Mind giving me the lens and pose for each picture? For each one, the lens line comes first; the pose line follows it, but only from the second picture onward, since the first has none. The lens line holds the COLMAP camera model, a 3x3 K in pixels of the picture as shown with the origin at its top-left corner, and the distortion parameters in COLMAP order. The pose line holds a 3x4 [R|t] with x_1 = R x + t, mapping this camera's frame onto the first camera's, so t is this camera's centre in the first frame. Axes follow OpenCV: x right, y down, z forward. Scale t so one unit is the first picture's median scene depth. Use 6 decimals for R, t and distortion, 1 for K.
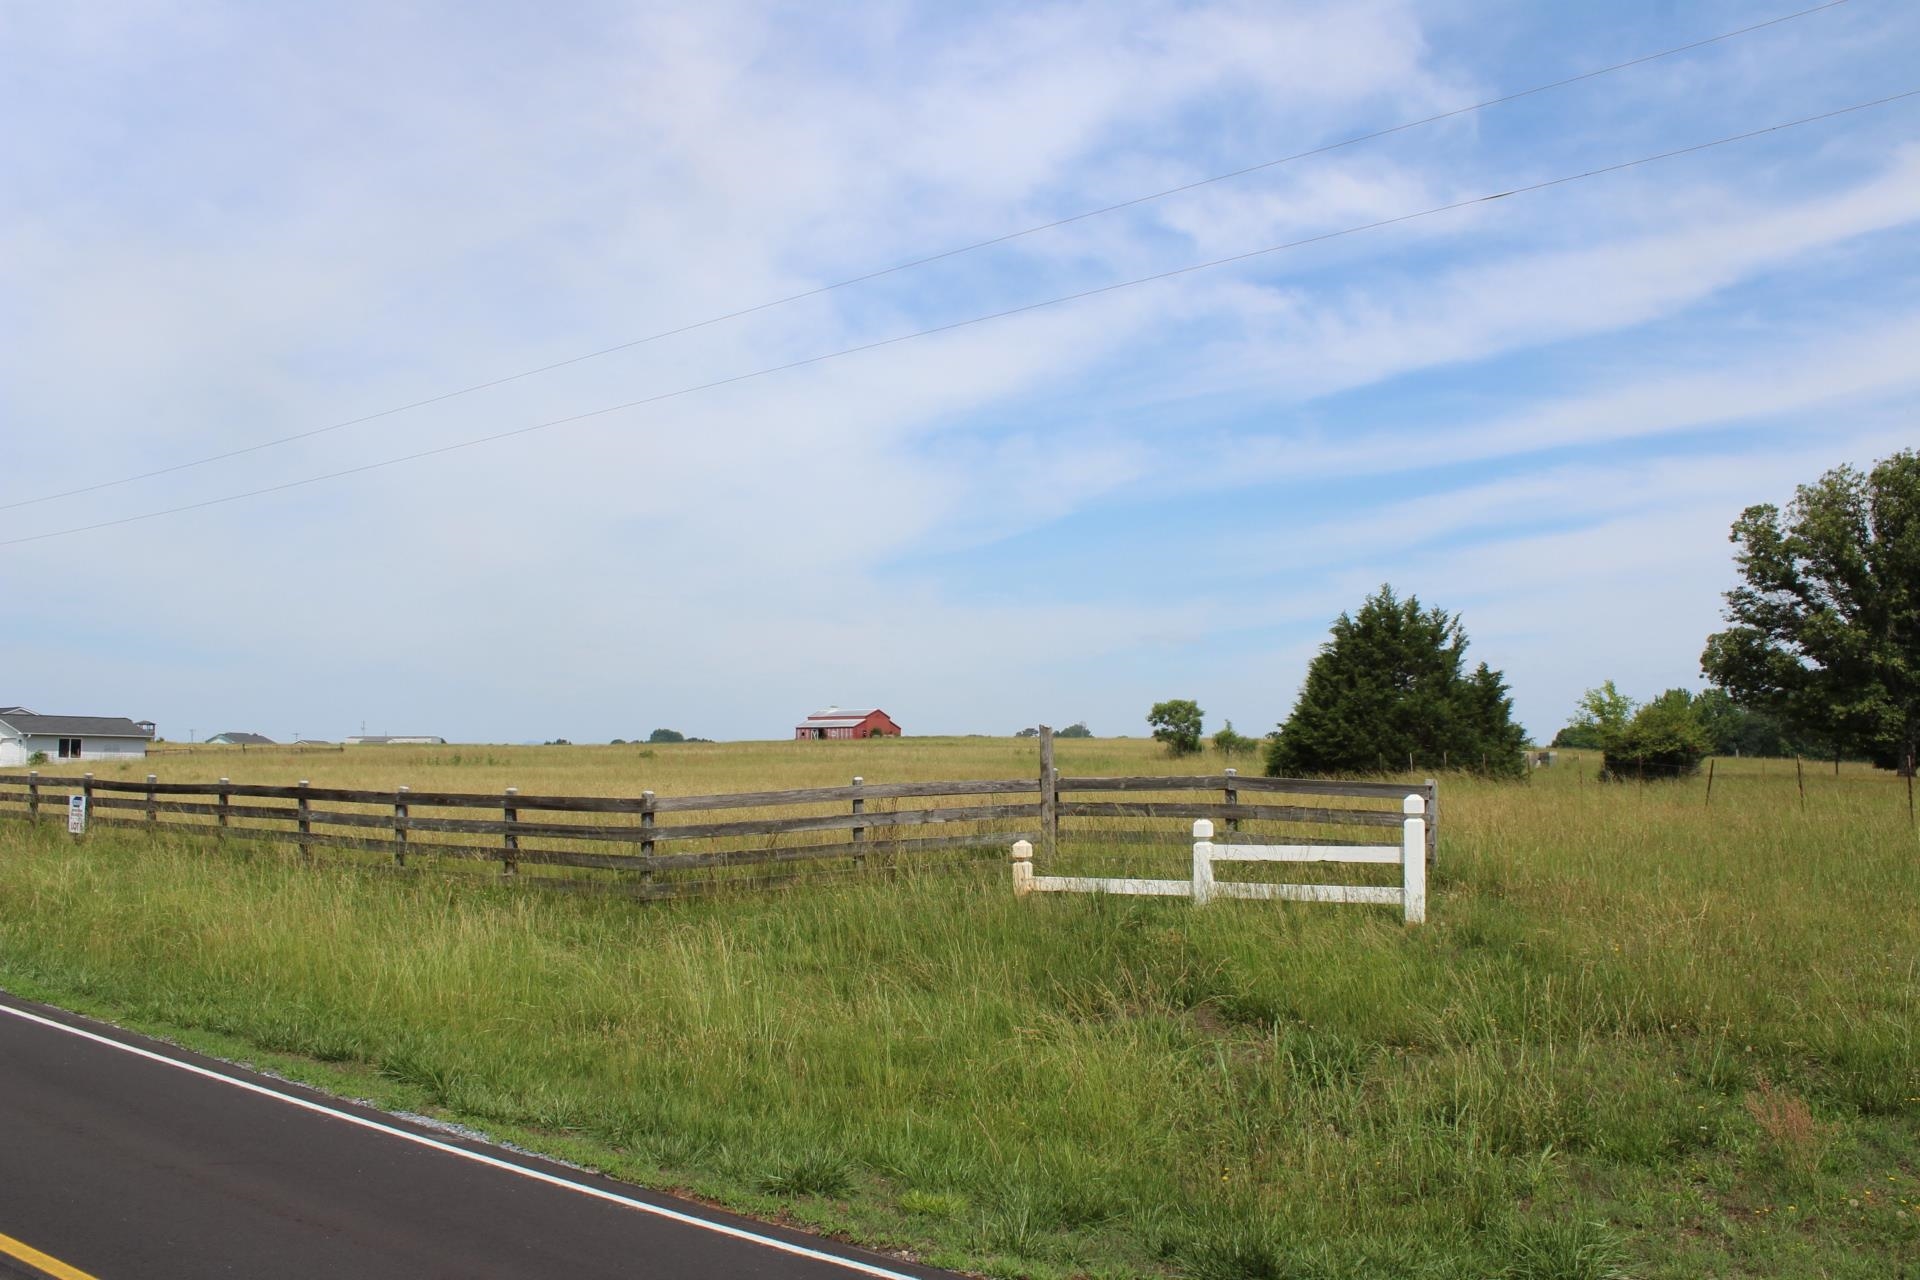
lens RADIAL K [[1584.6, 0, 962.1], [0, 1584.6, 646.3], [0, 0, 1]] dist [-0.164594, 0.147195]
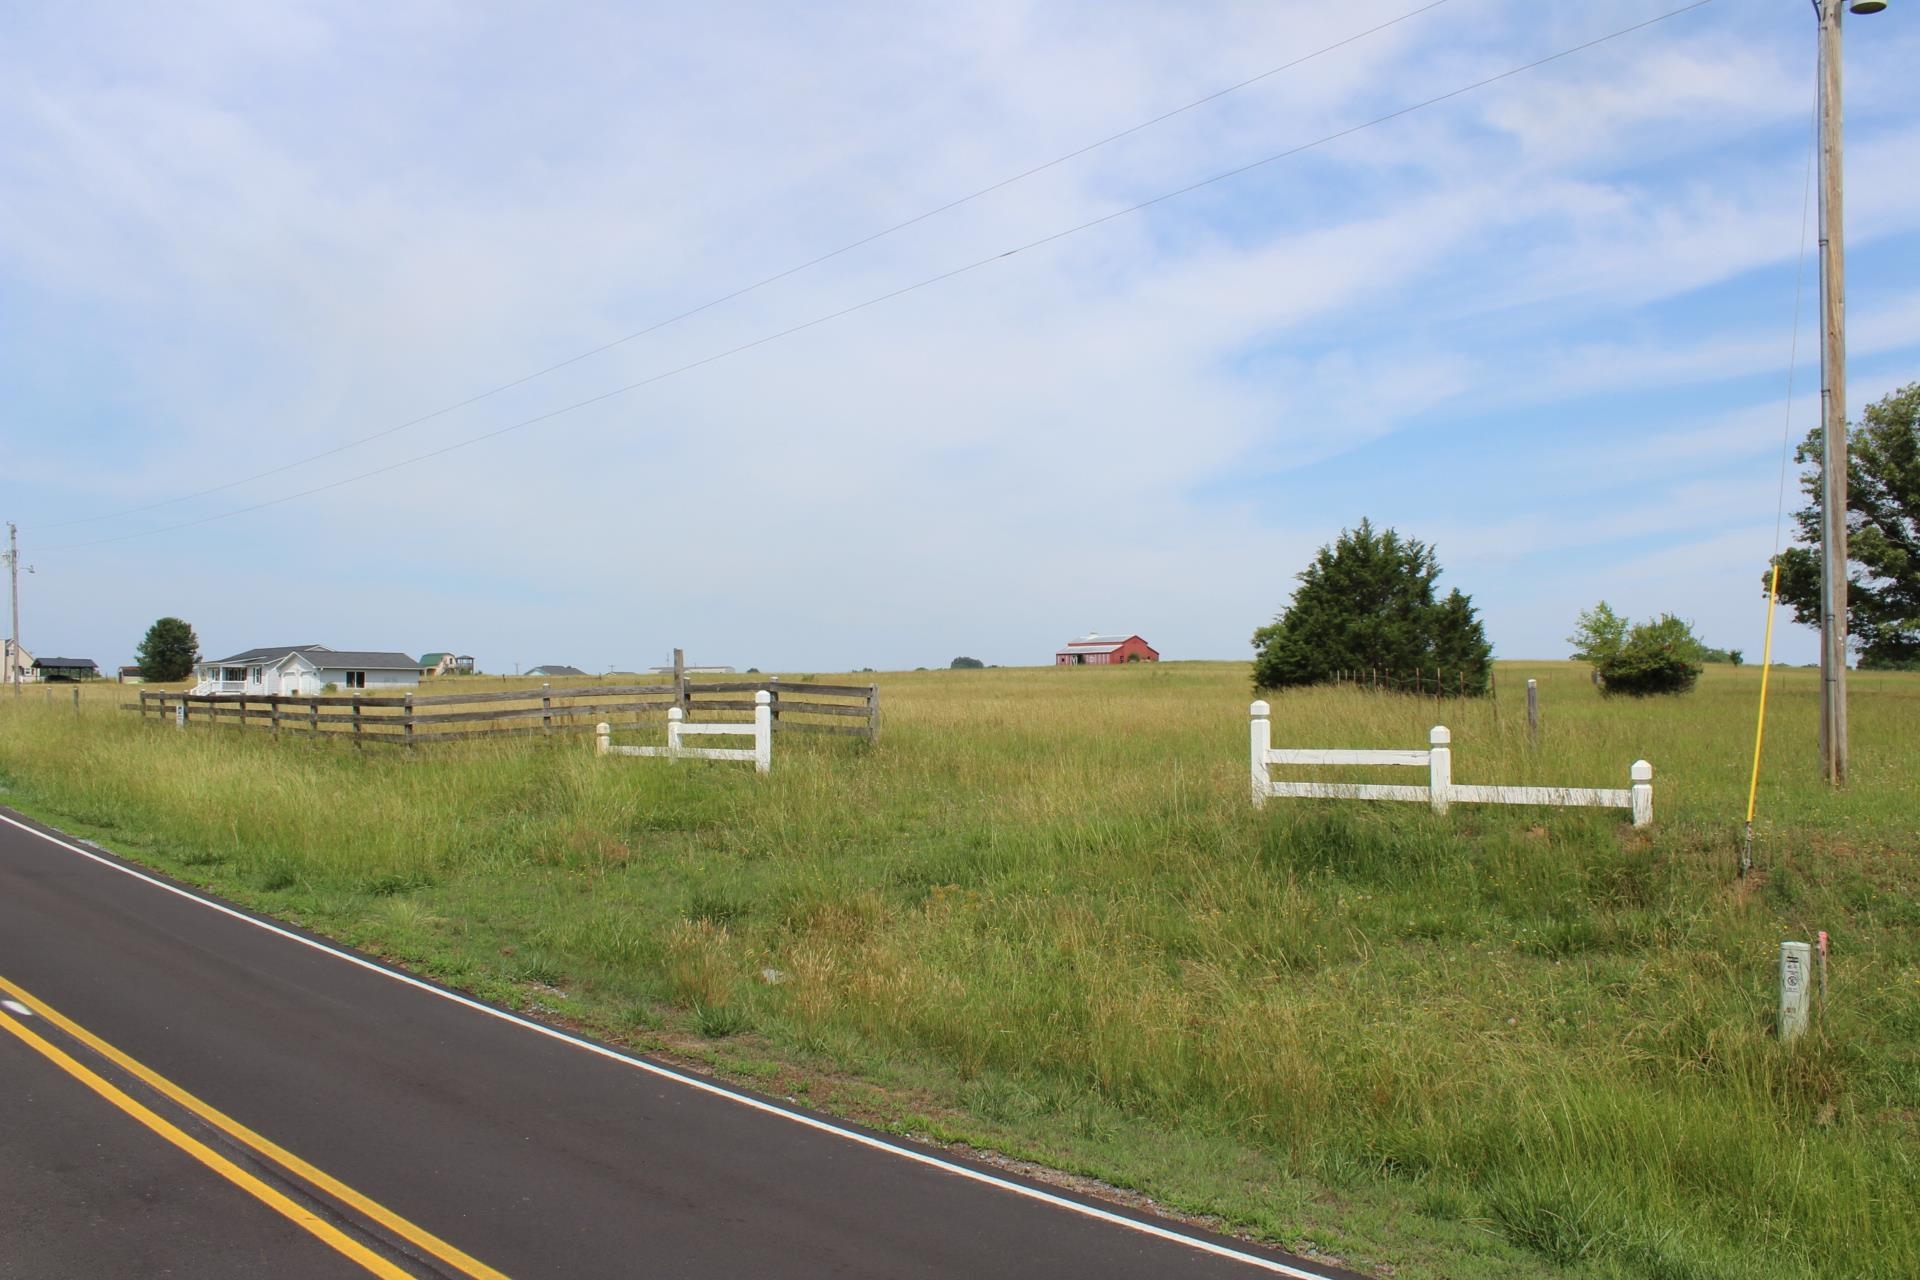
lens RADIAL K [[1584.6, 0, 962.1], [0, 1584.6, 646.3], [0, 0, 1]] dist [-0.164594, 0.147195]
pose [[0.980467, -0.010394, -0.196406, 0.225707], [0.019533, 0.998812, 0.044651, -0.004462], [0.195709, -0.047615, 0.979505, -0.142721]]
